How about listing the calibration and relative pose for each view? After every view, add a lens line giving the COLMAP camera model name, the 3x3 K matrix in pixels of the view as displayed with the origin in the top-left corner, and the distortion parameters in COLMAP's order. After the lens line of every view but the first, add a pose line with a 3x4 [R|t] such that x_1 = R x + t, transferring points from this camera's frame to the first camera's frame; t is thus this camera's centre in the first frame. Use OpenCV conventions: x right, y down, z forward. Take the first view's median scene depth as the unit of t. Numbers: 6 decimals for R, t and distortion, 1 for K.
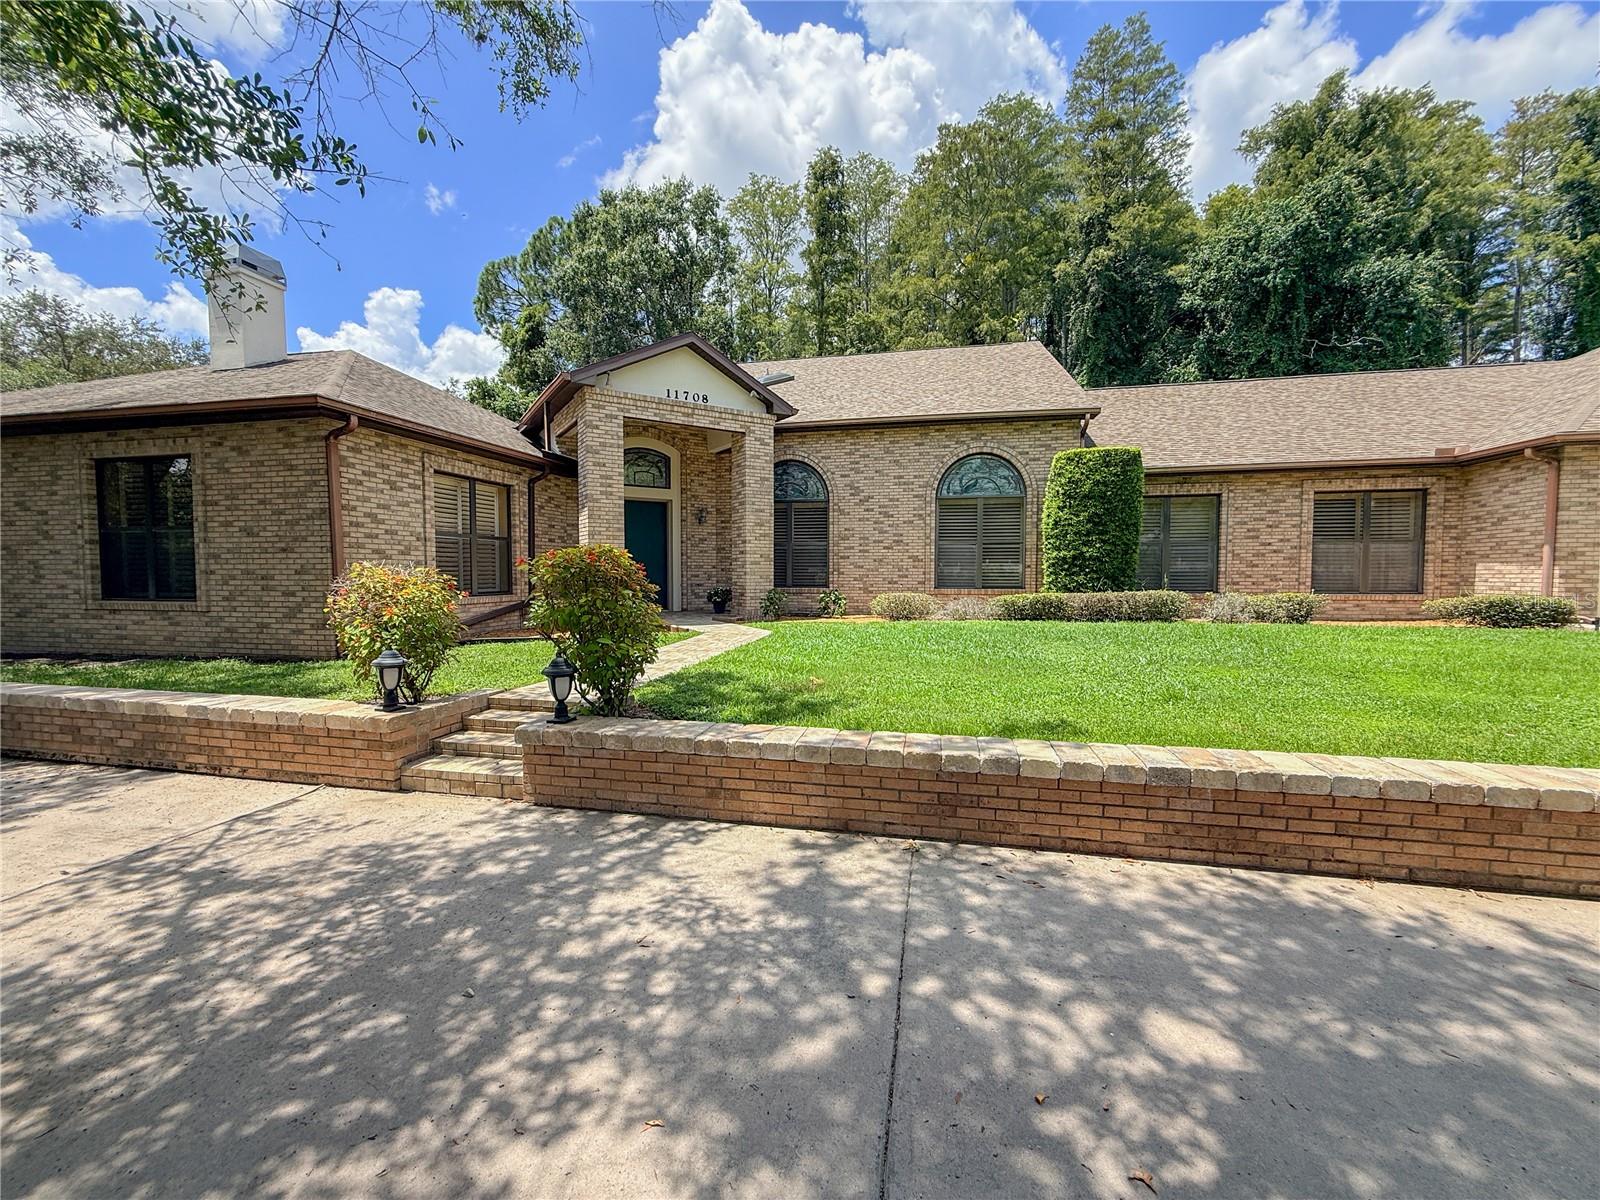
lens RADIAL K [[636.7, 0, 795.0], [0, 636.7, 602.5], [0, 0, 1]] dist [0.000216, -0.000446]
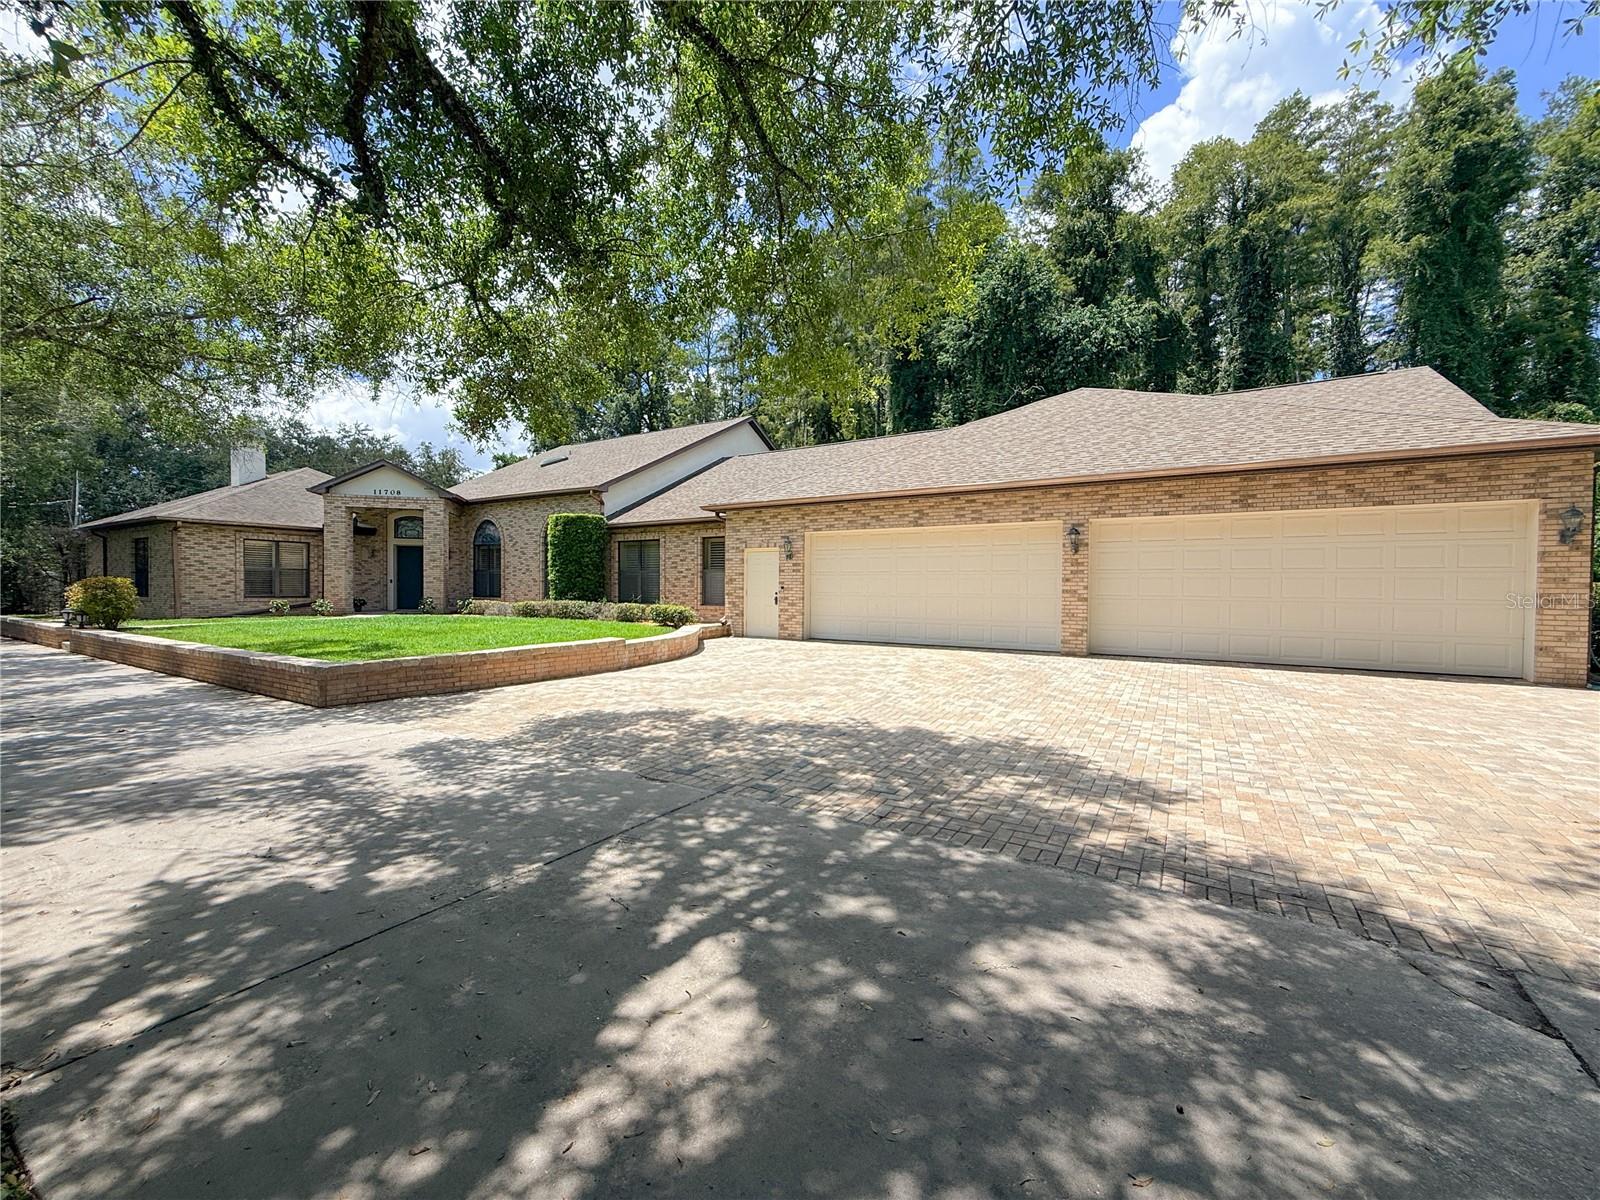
lens RADIAL K [[636.7, 0, 795.0], [0, 636.7, 602.5], [0, 0, 1]] dist [0.000216, -0.000446]
pose [[0.945793, 0.016179, -0.324367, 1.510793], [-0.025510, 0.999373, -0.024535, 0.010980], [0.323767, 0.031480, 0.945613, -0.345270]]
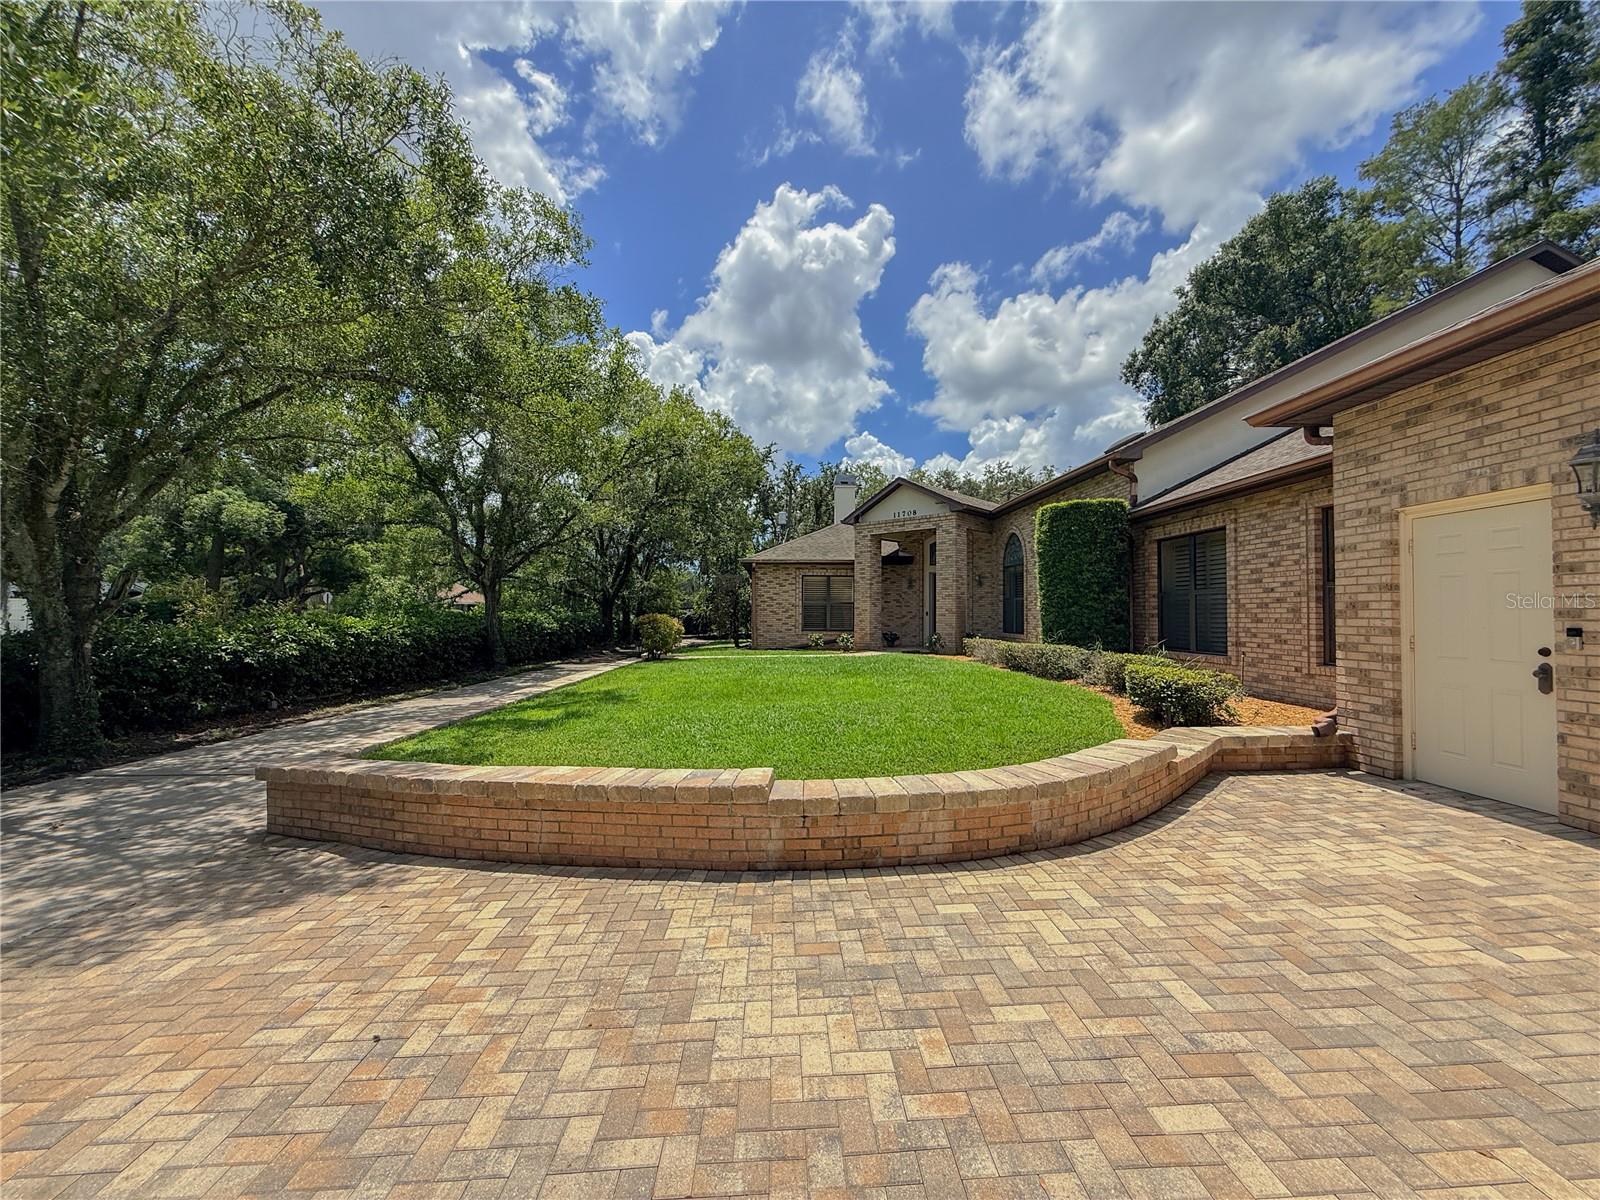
lens RADIAL K [[636.7, 0, 795.0], [0, 636.7, 602.5], [0, 0, 1]] dist [0.000216, -0.000446]
pose [[0.245622, -0.016666, -0.969222, 1.310330], [-0.049250, 0.998346, -0.029648, -0.031869], [0.968114, 0.055016, 0.244395, 0.326529]]
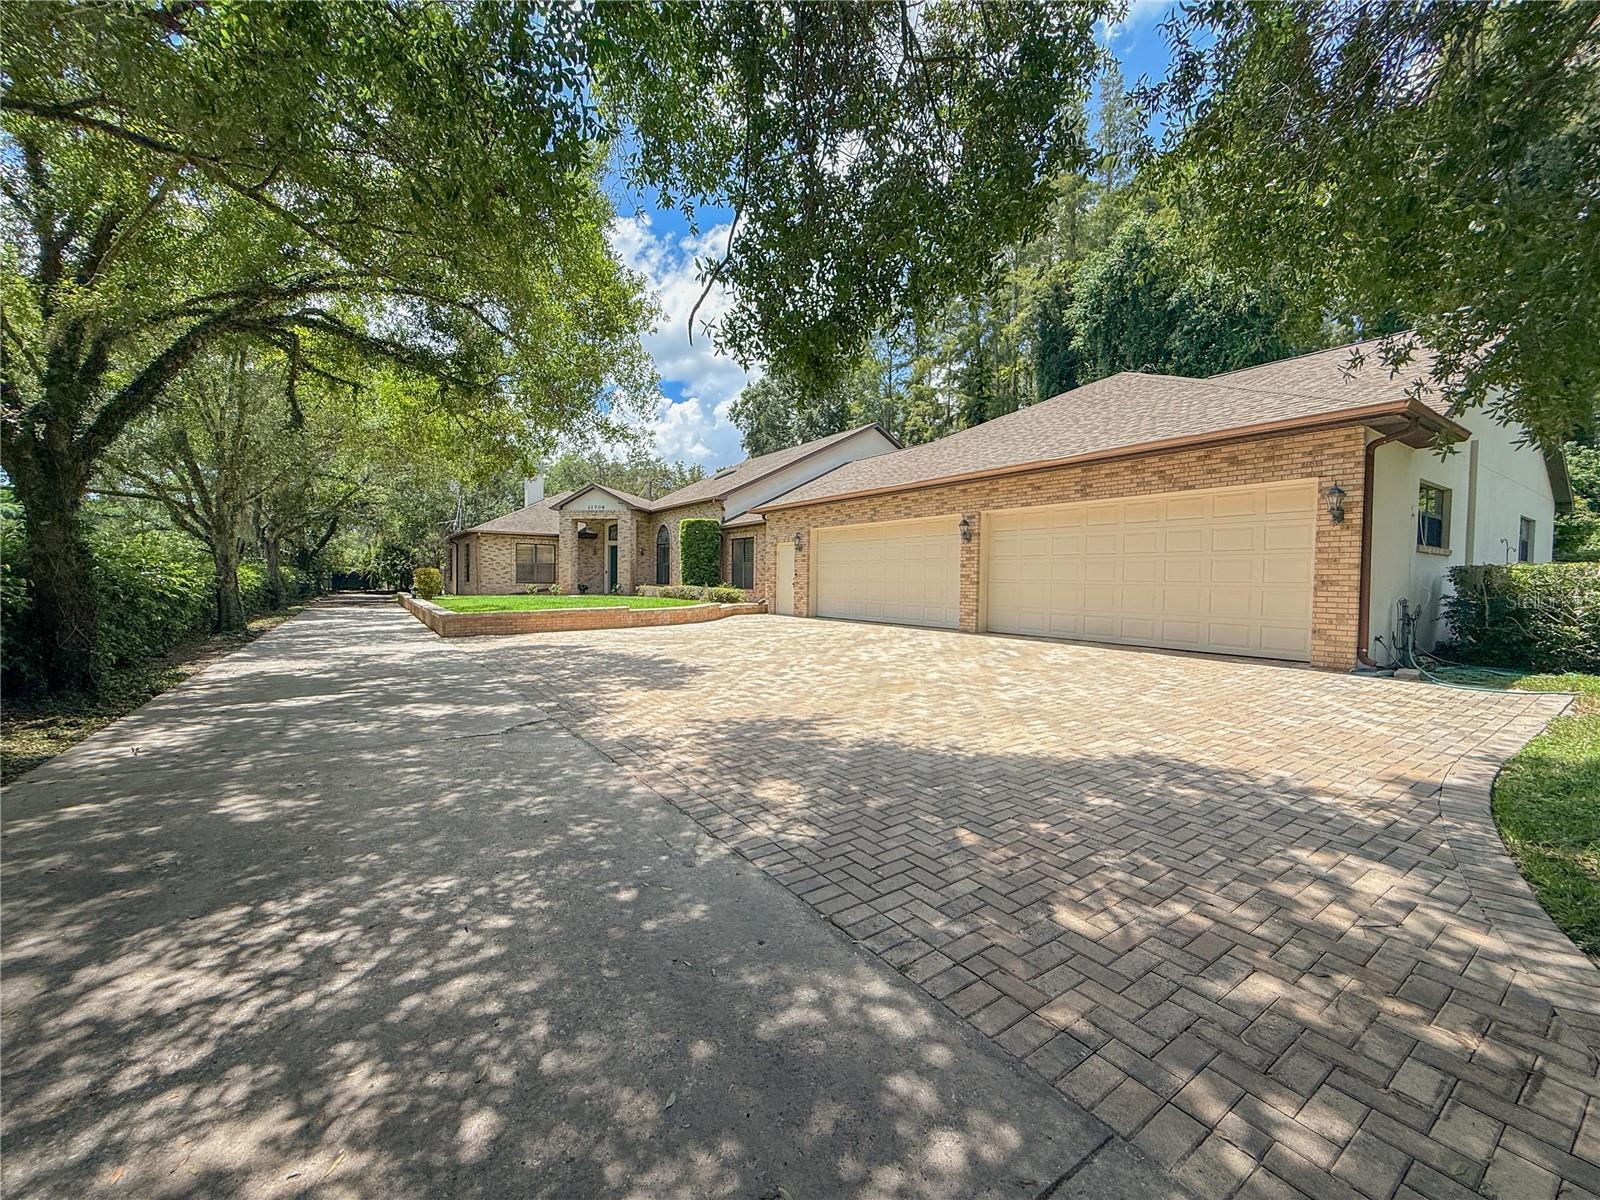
lens RADIAL K [[636.7, 0, 795.0], [0, 636.7, 602.5], [0, 0, 1]] dist [0.000216, -0.000446]
pose [[0.728583, 0.035049, -0.684060, 2.107259], [-0.049007, 0.998798, -0.001022, 0.020510], [0.683202, 0.034268, 0.729425, -0.296646]]
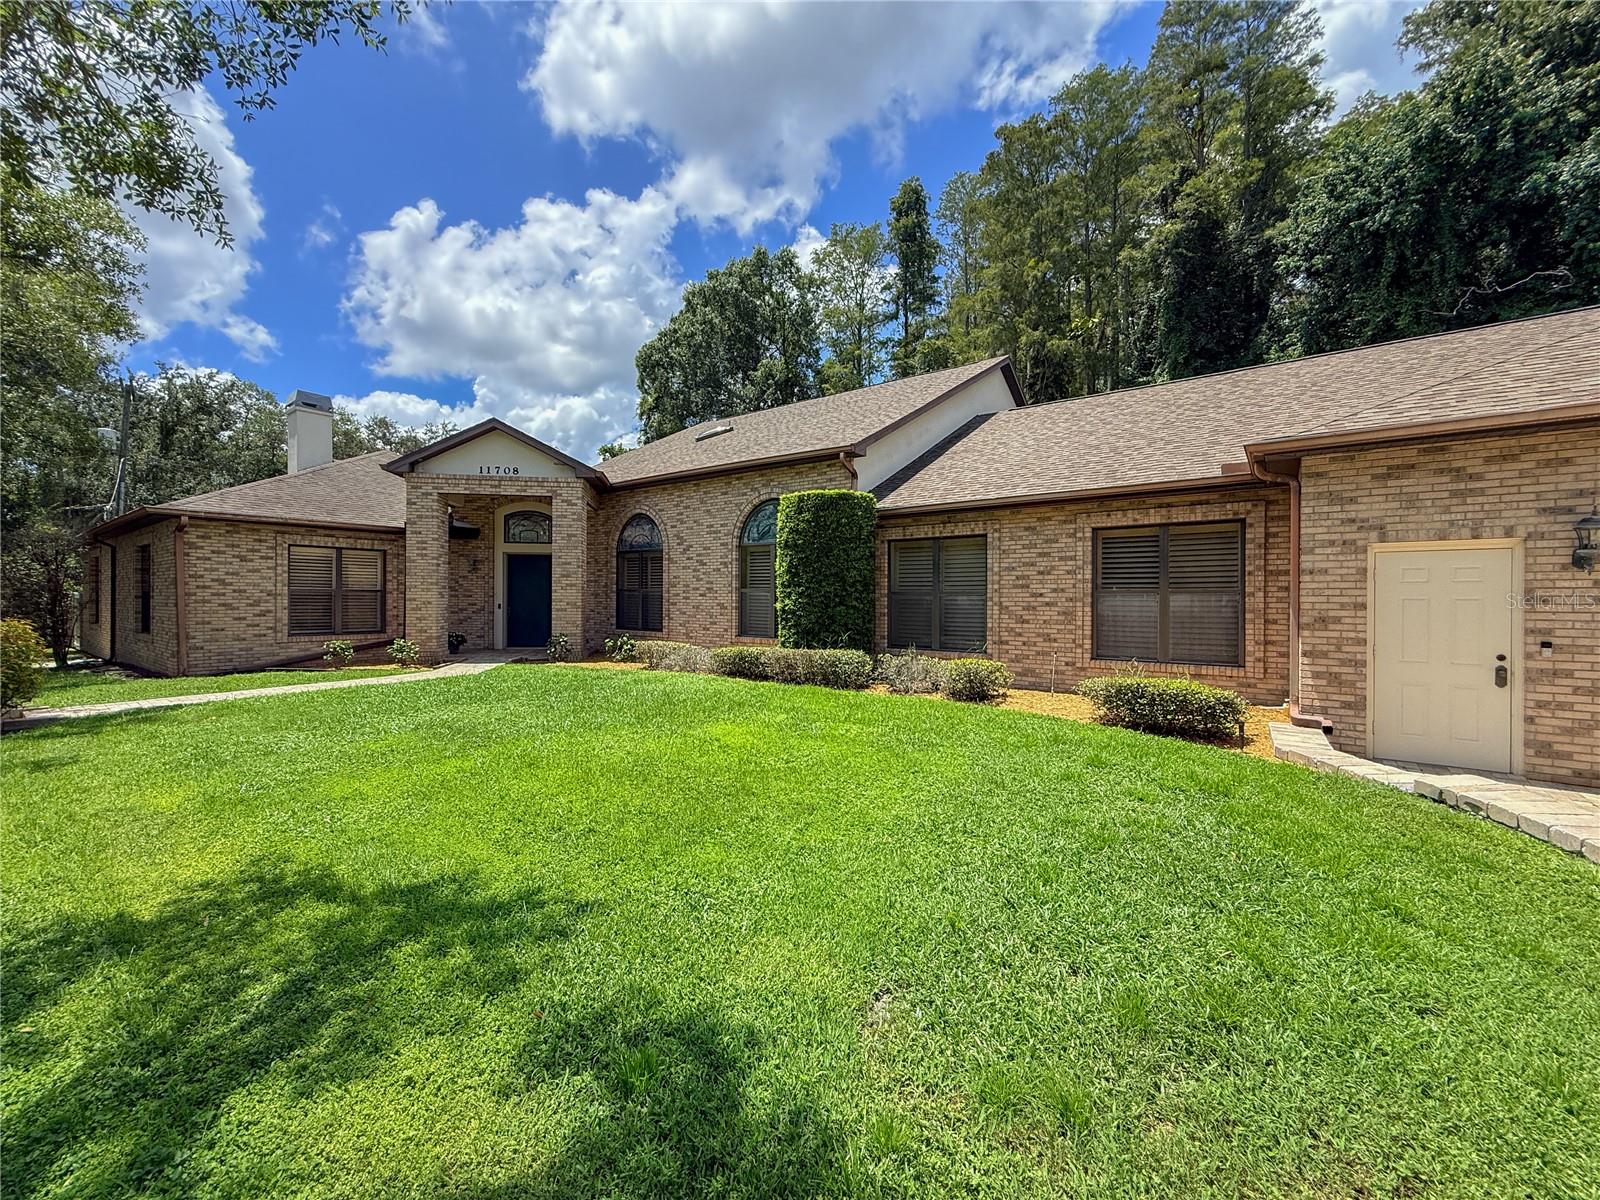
lens RADIAL K [[636.7, 0, 795.0], [0, 636.7, 602.5], [0, 0, 1]] dist [0.000216, -0.000446]
pose [[0.911572, 0.007677, -0.411069, 0.802144], [-0.025346, 0.998973, -0.037550, -0.045088], [0.410359, 0.044649, 0.910830, 0.149042]]
